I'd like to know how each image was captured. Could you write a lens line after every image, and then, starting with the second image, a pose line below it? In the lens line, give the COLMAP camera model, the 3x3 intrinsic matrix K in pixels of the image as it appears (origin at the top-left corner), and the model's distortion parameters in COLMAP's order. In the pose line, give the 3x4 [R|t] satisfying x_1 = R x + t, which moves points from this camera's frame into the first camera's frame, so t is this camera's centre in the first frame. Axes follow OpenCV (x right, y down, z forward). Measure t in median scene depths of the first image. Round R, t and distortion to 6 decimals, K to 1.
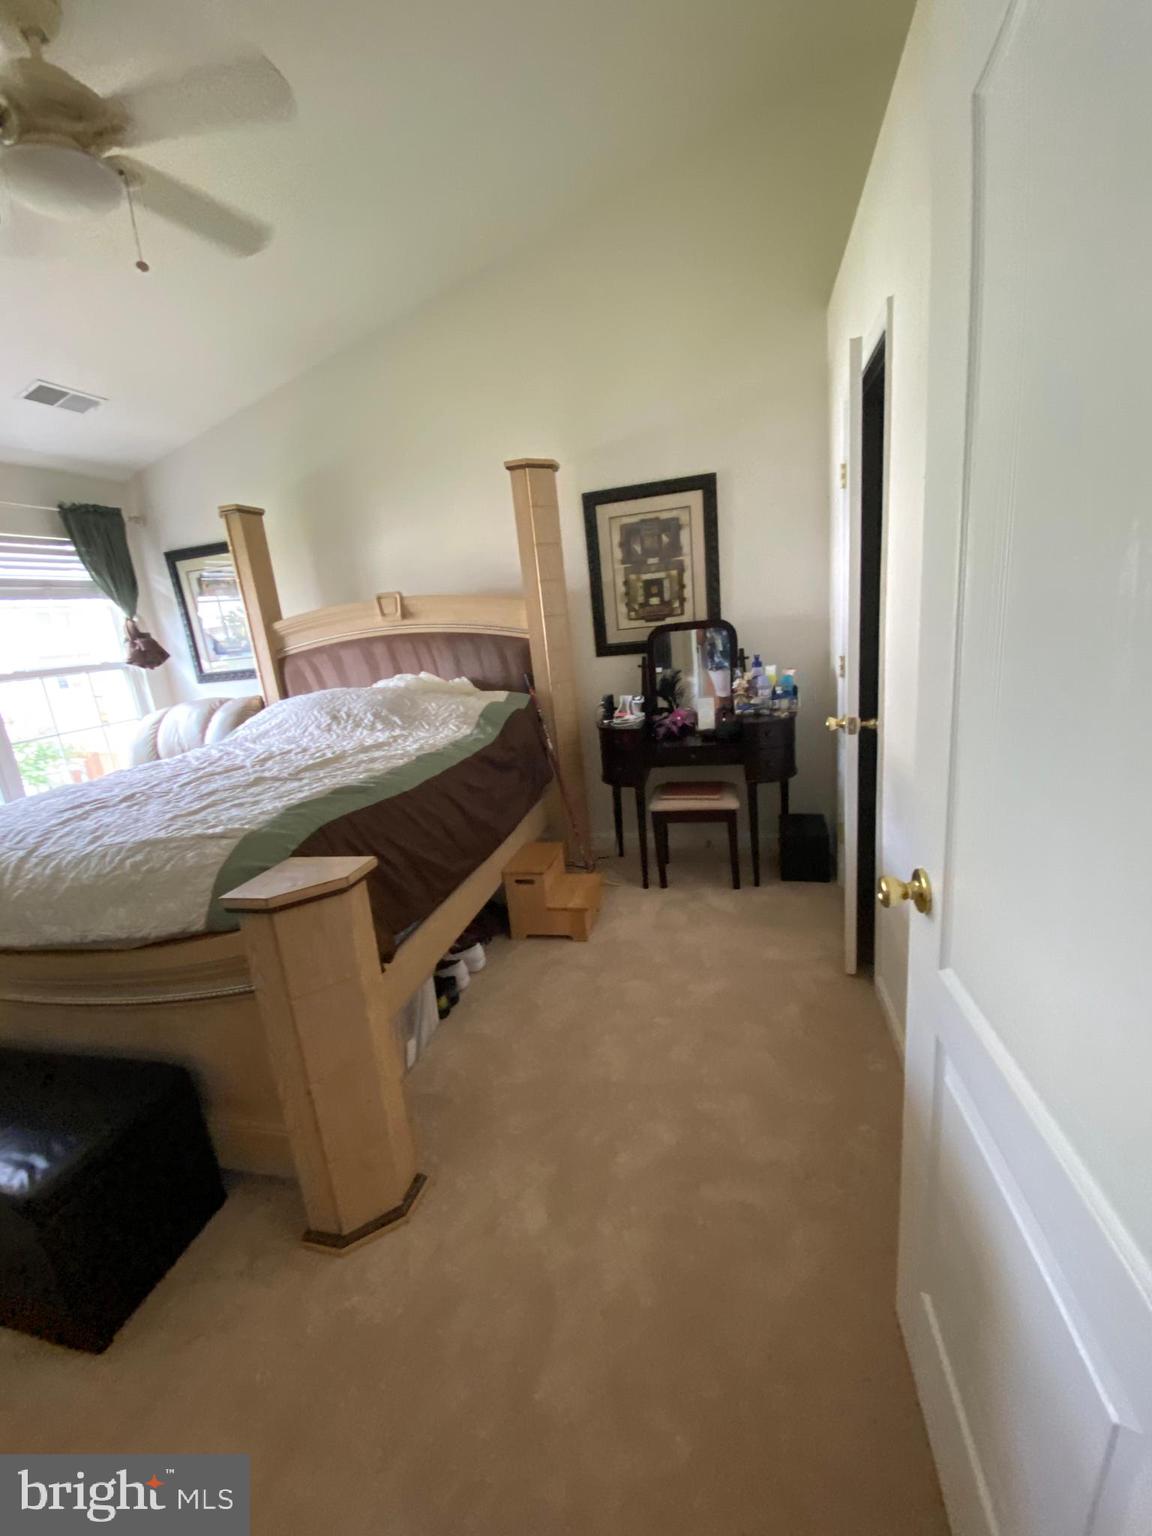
lens RADIAL K [[616.1, 0, 582.9], [0, 616.1, 762.4], [0, 0, 1]] dist [0.023149, -0.024823]
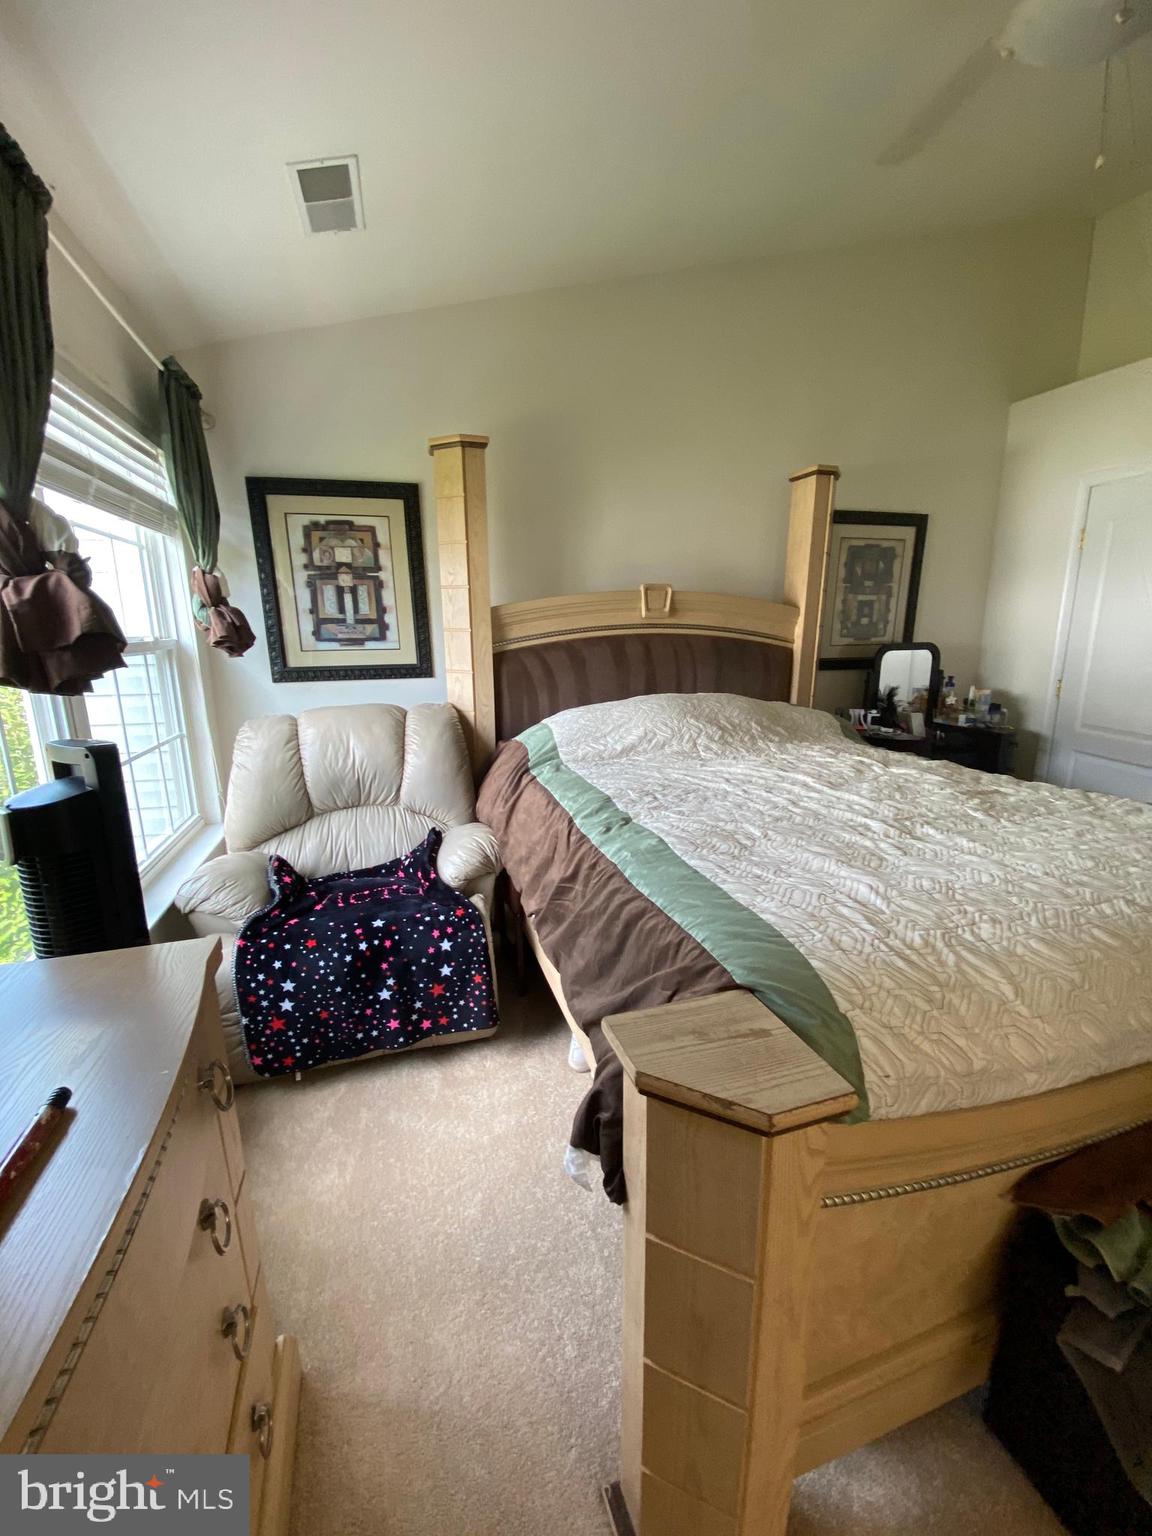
lens RADIAL K [[615.9, 0, 574.5], [0, 615.9, 776.4], [0, 0, 1]] dist [-0.000211, -0.016195]
pose [[0.860789, -0.037177, 0.507602, -0.871939], [0.046770, 0.998887, -0.006153, -0.010004], [-0.506809, 0.029037, 0.861569, 0.347021]]
